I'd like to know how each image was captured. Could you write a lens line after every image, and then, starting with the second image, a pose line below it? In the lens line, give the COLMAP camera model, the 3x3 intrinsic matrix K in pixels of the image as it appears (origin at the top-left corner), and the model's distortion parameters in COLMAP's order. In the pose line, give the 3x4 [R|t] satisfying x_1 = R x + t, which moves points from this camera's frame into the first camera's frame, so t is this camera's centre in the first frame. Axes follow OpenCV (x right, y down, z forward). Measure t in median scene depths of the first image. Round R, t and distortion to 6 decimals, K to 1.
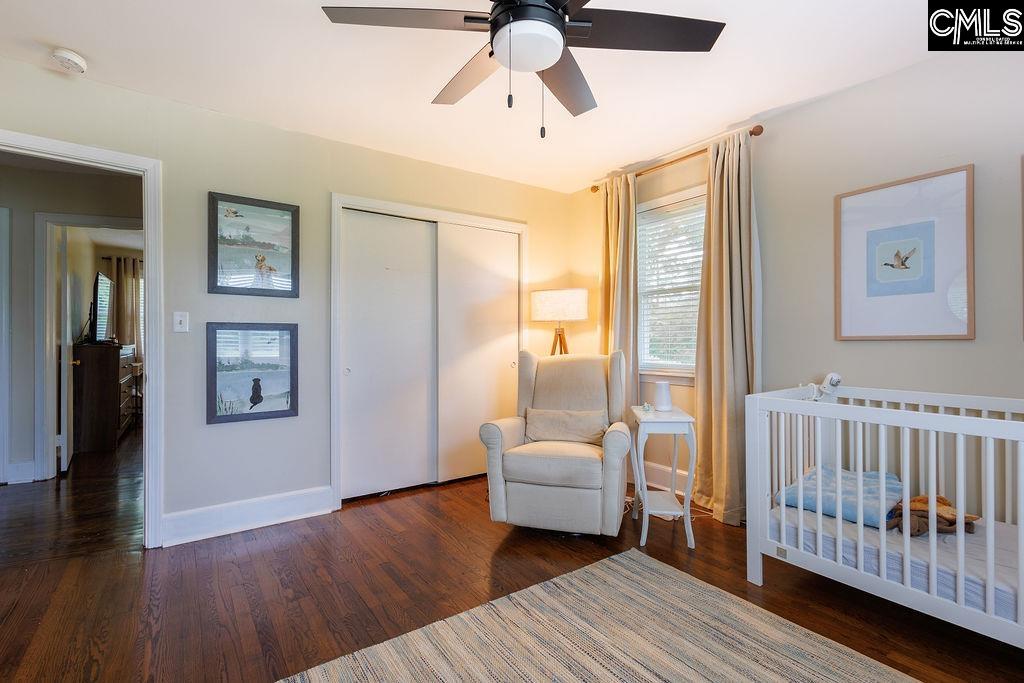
lens RADIAL K [[465.5, 0, 509.2], [0, 465.5, 340.1], [0, 0, 1]] dist [0.003330, -0.000030]
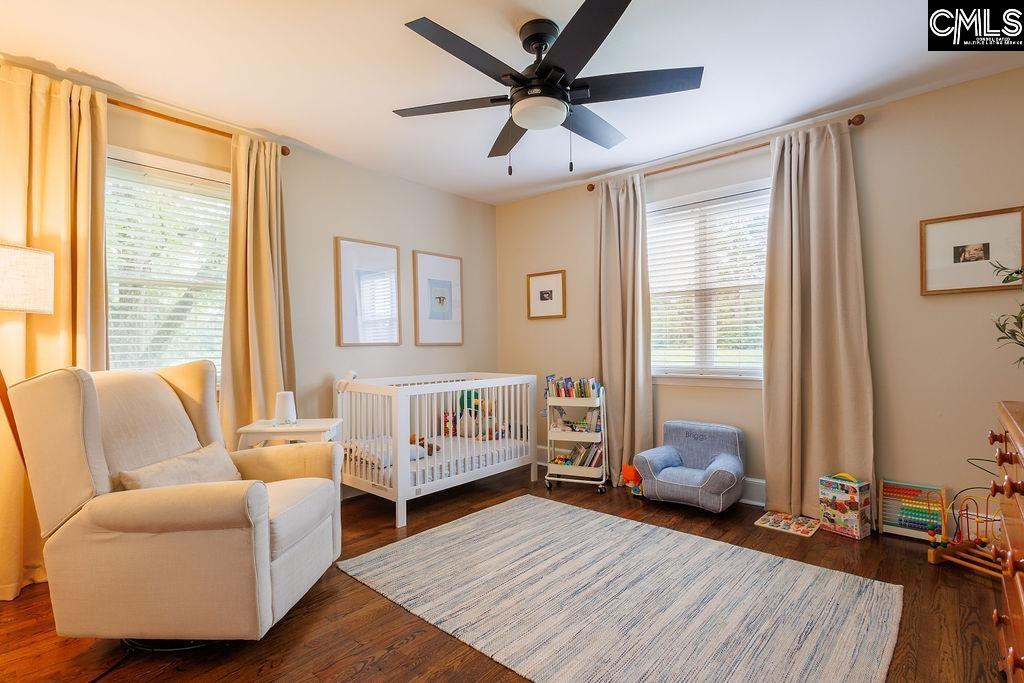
lens RADIAL K [[489.9, 0, 511.3], [0, 489.9, 351.7], [0, 0, 1]] dist [0.004390, -0.000203]
pose [[-0.237841, -0.008087, 0.971271, -1.014352], [0.008479, 0.999910, 0.010401, 0.006187], [-0.971267, 0.010710, -0.237751, 1.131826]]
